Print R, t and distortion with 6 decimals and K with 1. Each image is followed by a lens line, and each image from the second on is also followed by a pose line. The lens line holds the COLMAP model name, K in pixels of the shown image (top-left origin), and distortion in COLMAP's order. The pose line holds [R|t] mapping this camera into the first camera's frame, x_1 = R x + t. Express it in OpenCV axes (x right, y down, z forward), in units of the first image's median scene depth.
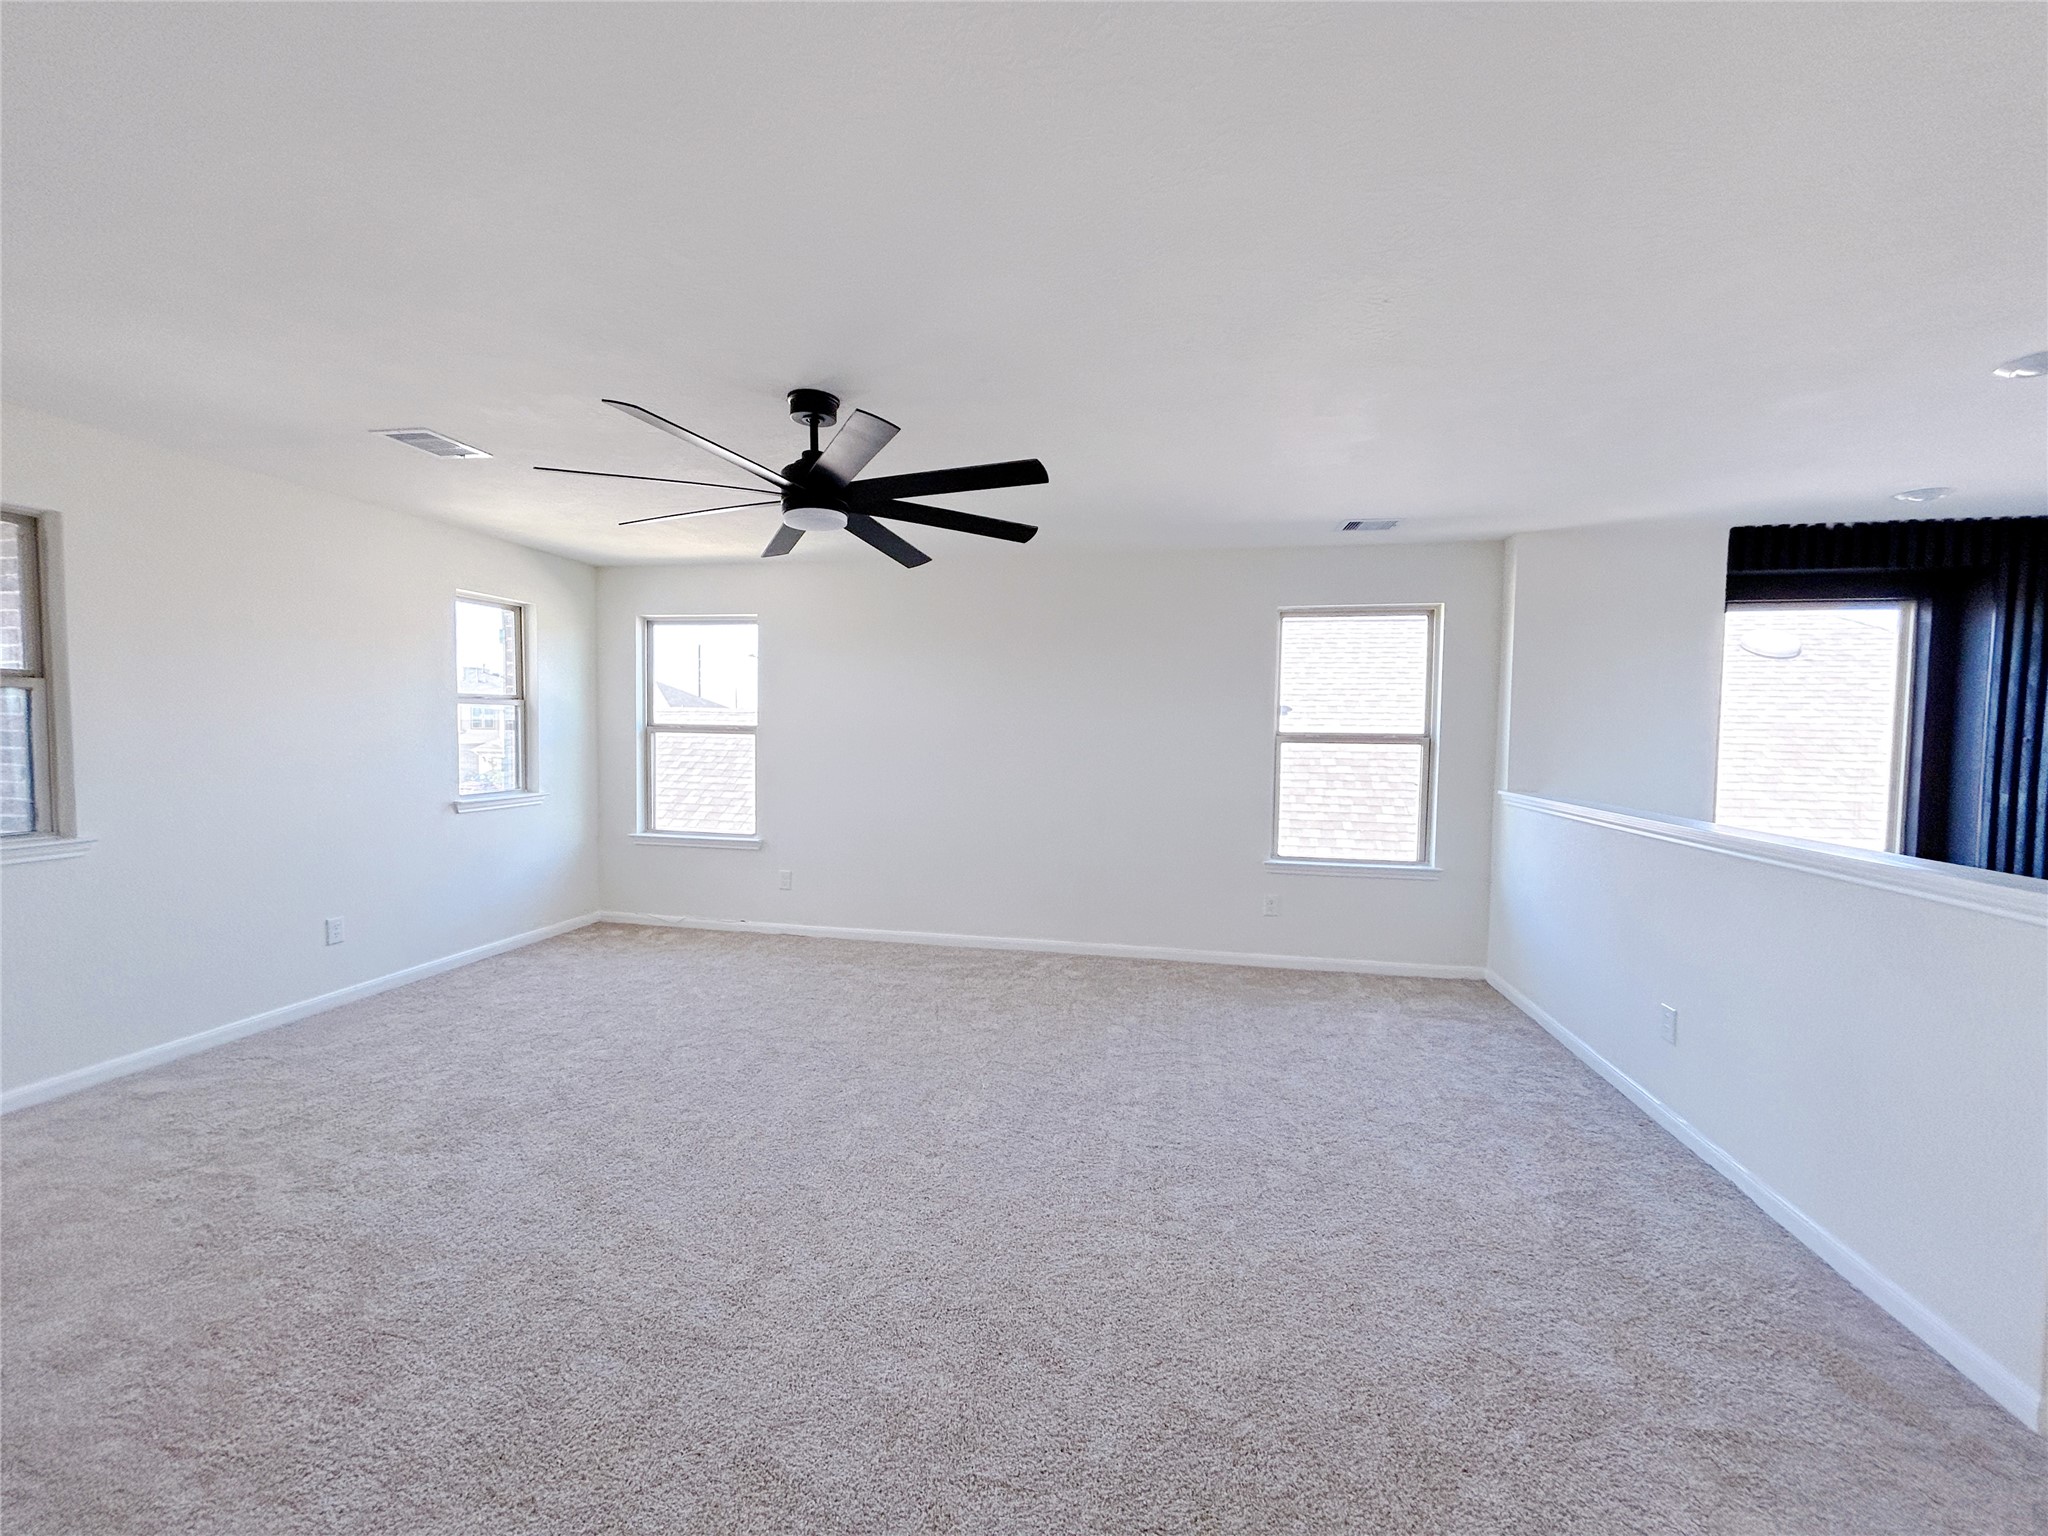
lens RADIAL K [[823.7, 0, 1022.7], [0, 823.7, 761.4], [0, 0, 1]] dist [-0.002335, 0.000040]
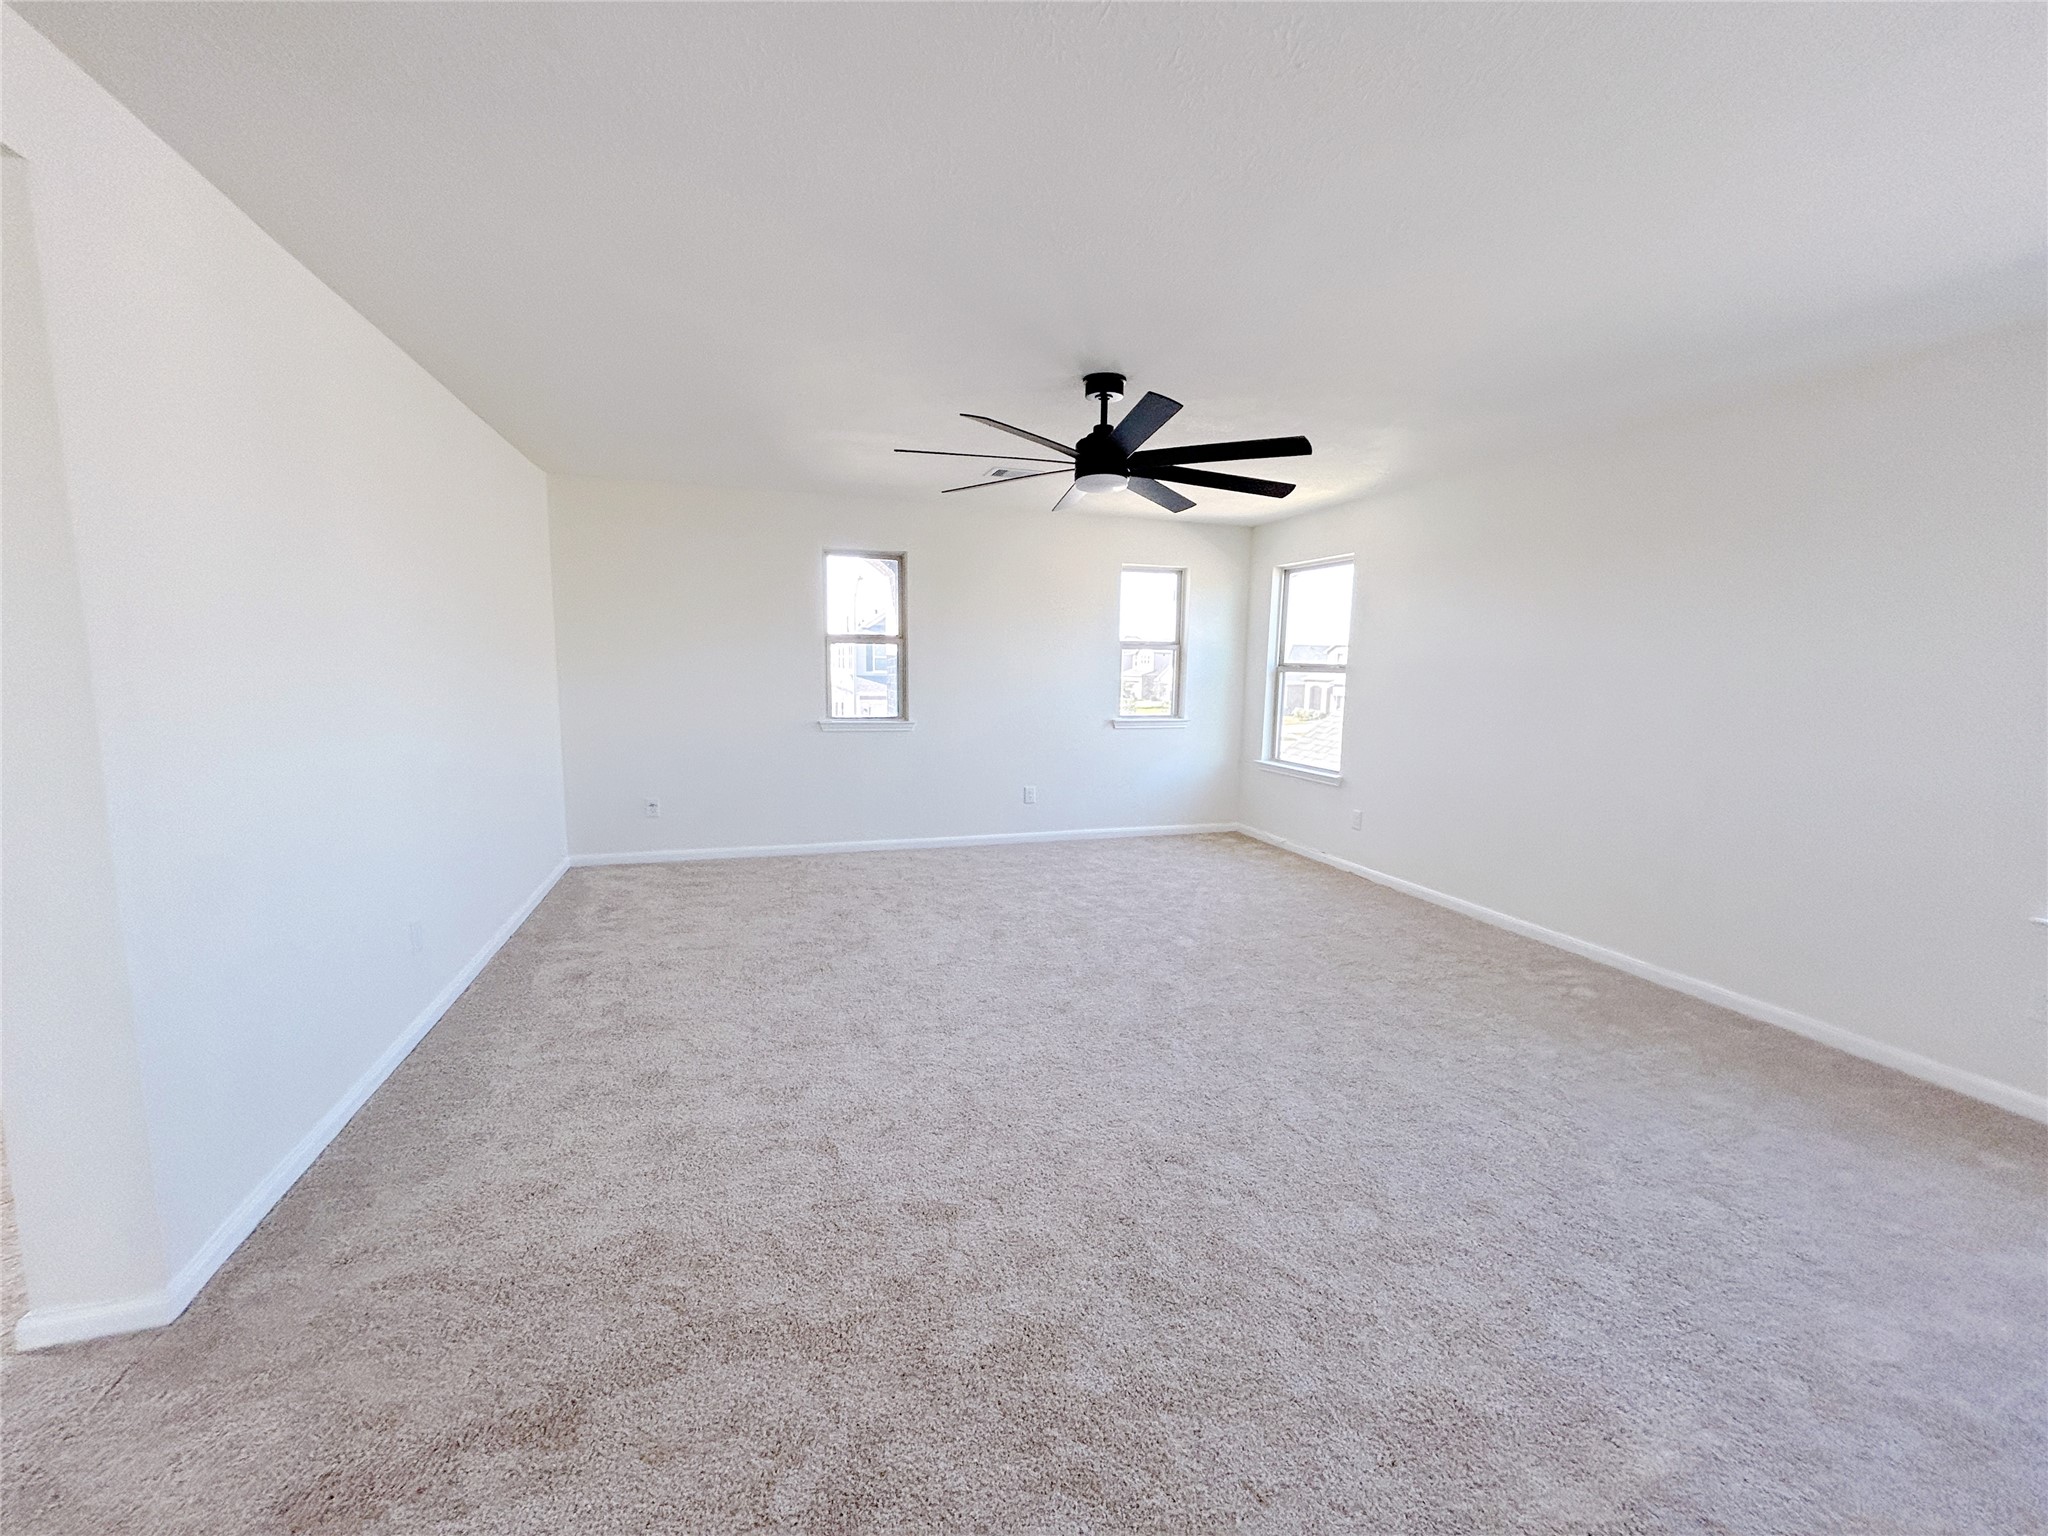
lens RADIAL K [[823.7, 0, 1019.3], [0, 823.7, 772.6], [0, 0, 1]] dist [-0.002335, 0.000040]
pose [[0.482928, 0.109698, -0.868762, 0.427986], [-0.043083, 0.993897, 0.101550, 0.003174], [0.874600, -0.011612, 0.484707, 0.177949]]
